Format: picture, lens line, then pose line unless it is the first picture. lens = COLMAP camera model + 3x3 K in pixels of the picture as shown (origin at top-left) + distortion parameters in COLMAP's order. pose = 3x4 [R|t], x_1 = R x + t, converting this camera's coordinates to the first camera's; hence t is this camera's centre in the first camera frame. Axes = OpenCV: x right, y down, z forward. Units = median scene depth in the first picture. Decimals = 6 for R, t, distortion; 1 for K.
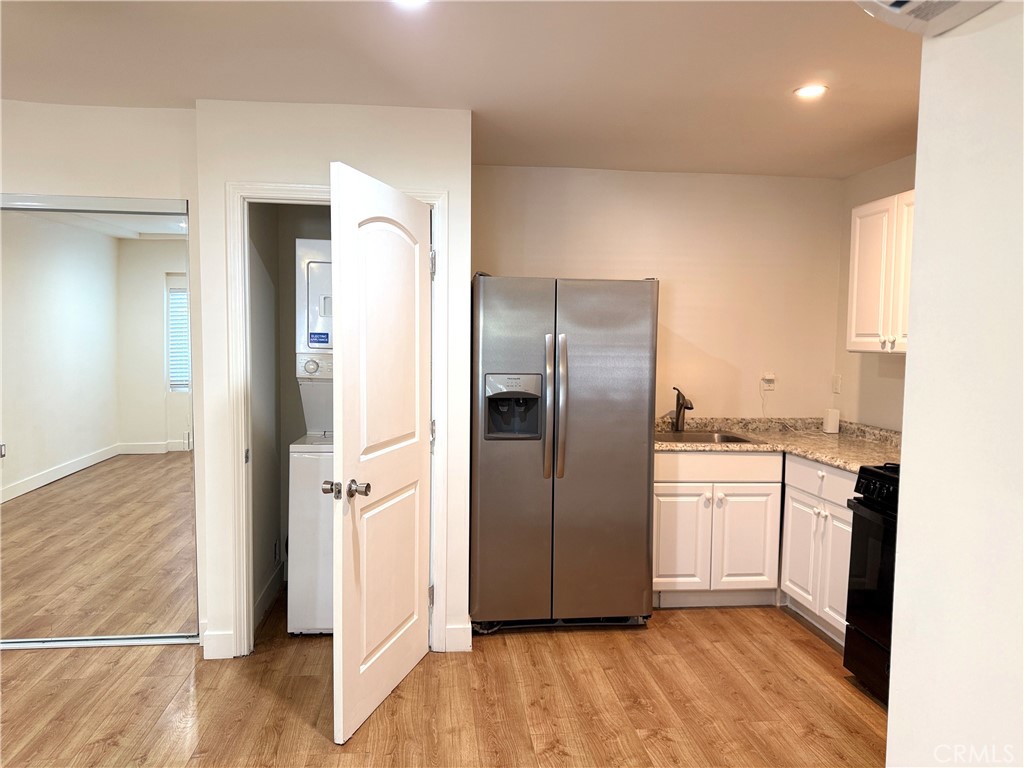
lens RADIAL K [[722.8, 0, 511.3], [0, 722.8, 387.6], [0, 0, 1]] dist [0.072203, -0.094358]
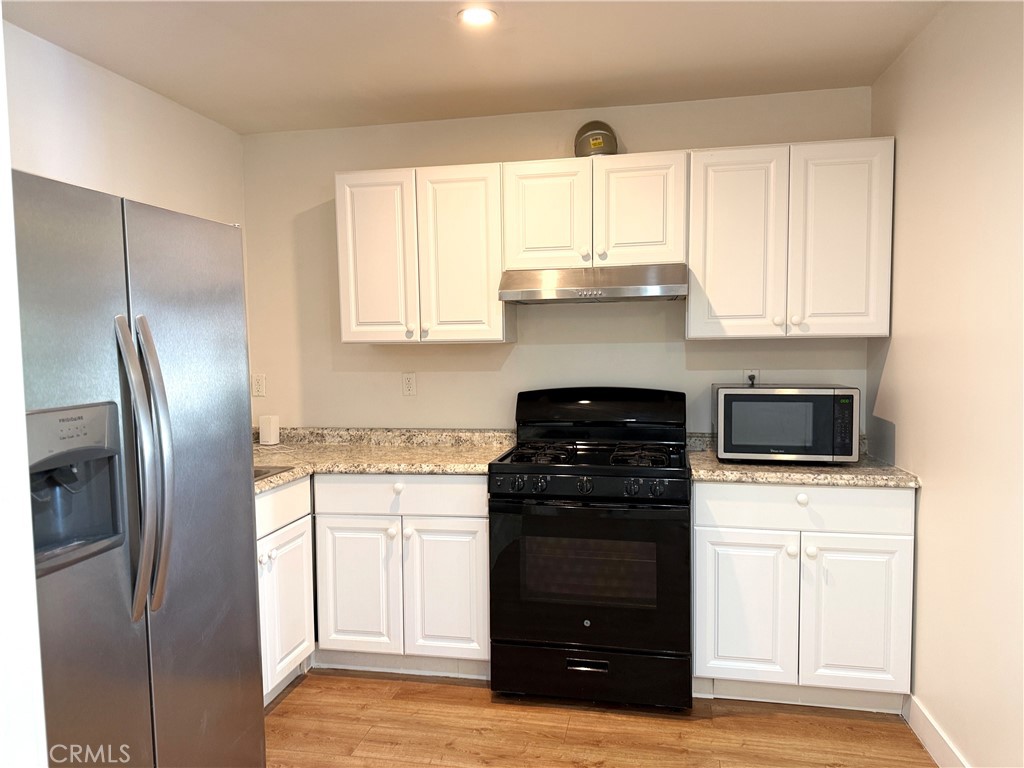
lens RADIAL K [[722.8, 0, 512.1], [0, 722.8, 389.7], [0, 0, 1]] dist [0.072203, -0.094358]
pose [[0.306769, -0.082828, 0.948173, -0.315520], [0.082175, 0.994791, 0.060314, -0.032779], [-0.948230, 0.059413, 0.311978, 0.602796]]
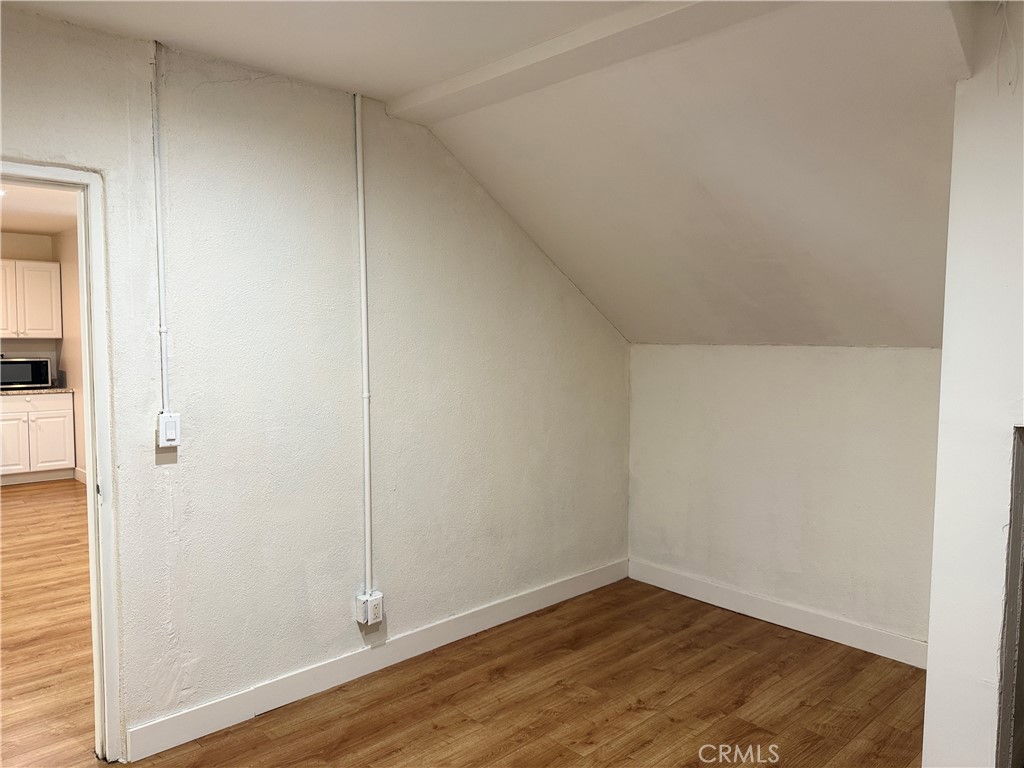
lens RADIAL K [[722.8, 0, 518.8], [0, 722.8, 380.3], [0, 0, 1]] dist [0.072203, -0.094358]
pose [[-0.607155, -0.068084, 0.791661, -1.893036], [0.040331, 0.992397, 0.116279, -0.080825], [-0.793559, 0.102528, -0.599793, 0.690747]]
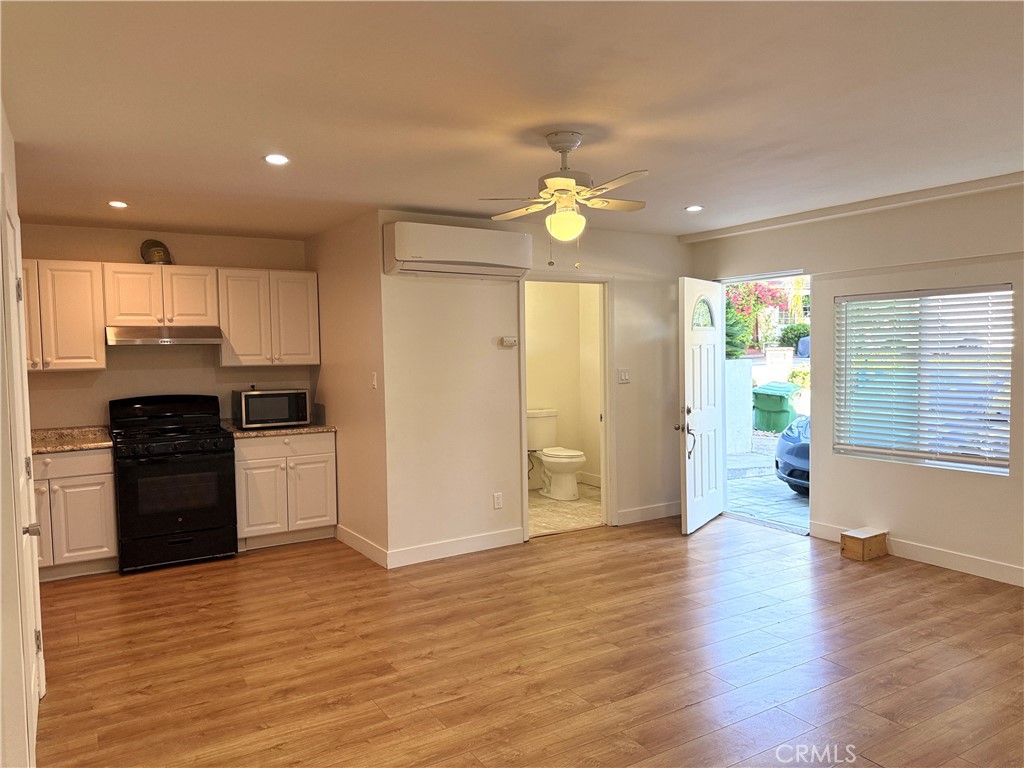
lens RADIAL K [[722.8, 0, 513.0], [0, 722.8, 384.8], [0, 0, 1]] dist [0.072203, -0.094358]
pose [[-0.427523, -0.050606, 0.902587, -1.156710], [0.072467, 0.993300, 0.090017, -0.081535], [-0.901095, 0.103892, -0.420991, 0.771125]]
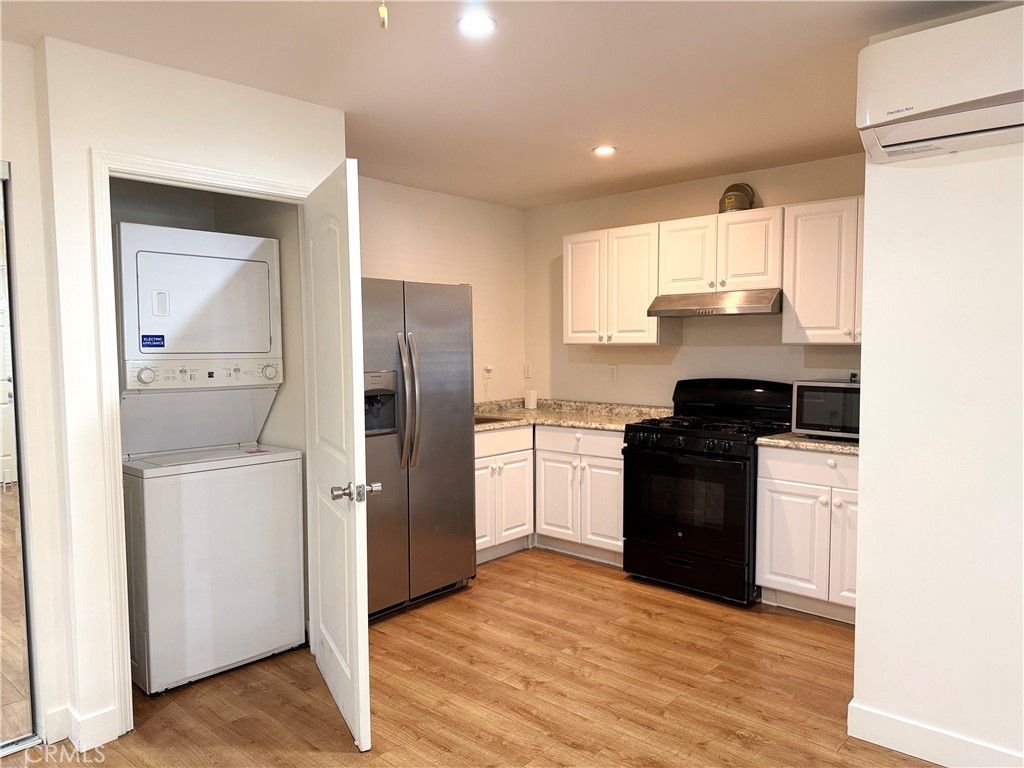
lens RADIAL K [[722.8, 0, 512.1], [0, 722.8, 383.1], [0, 0, 1]] dist [0.072203, -0.094358]
pose [[0.750347, -0.058297, 0.658469, -0.521854], [0.061608, 0.997935, 0.018147, -0.009301], [-0.658167, 0.026951, 0.752389, 0.086450]]
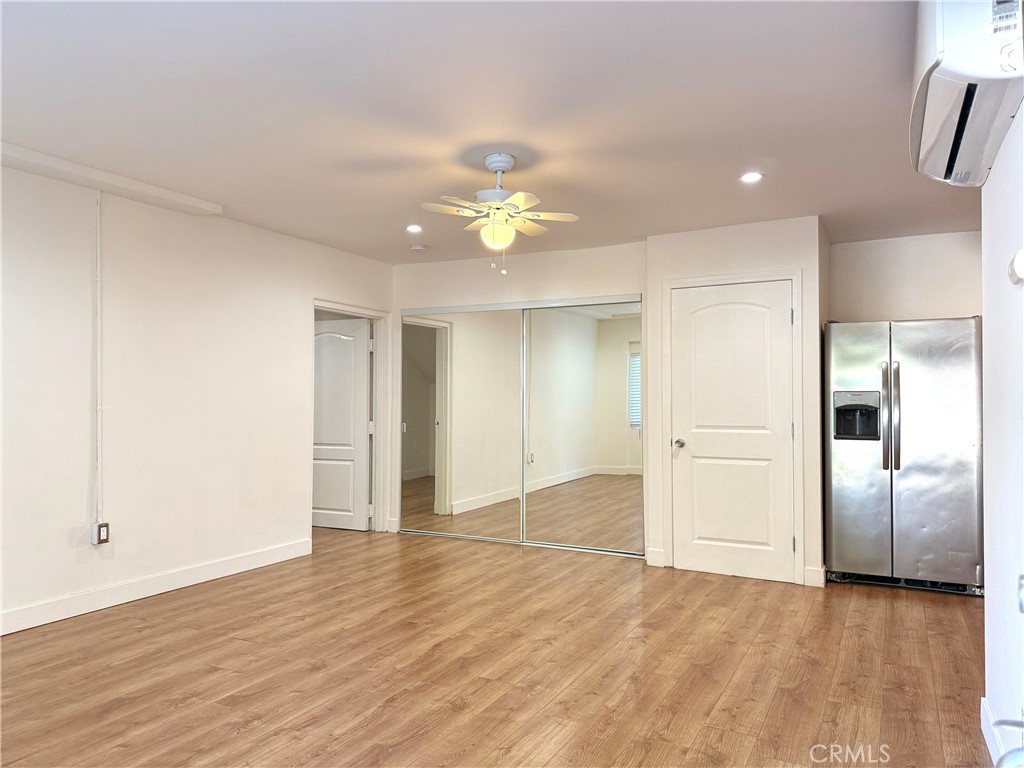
lens RADIAL K [[722.8, 0, 512.2], [0, 722.8, 389.0], [0, 0, 1]] dist [0.072203, -0.094358]
pose [[0.826028, -0.019331, -0.563298, 0.241586], [-0.031780, 0.996224, -0.080789, 0.107492], [0.562733, 0.084636, 0.822295, -0.512746]]
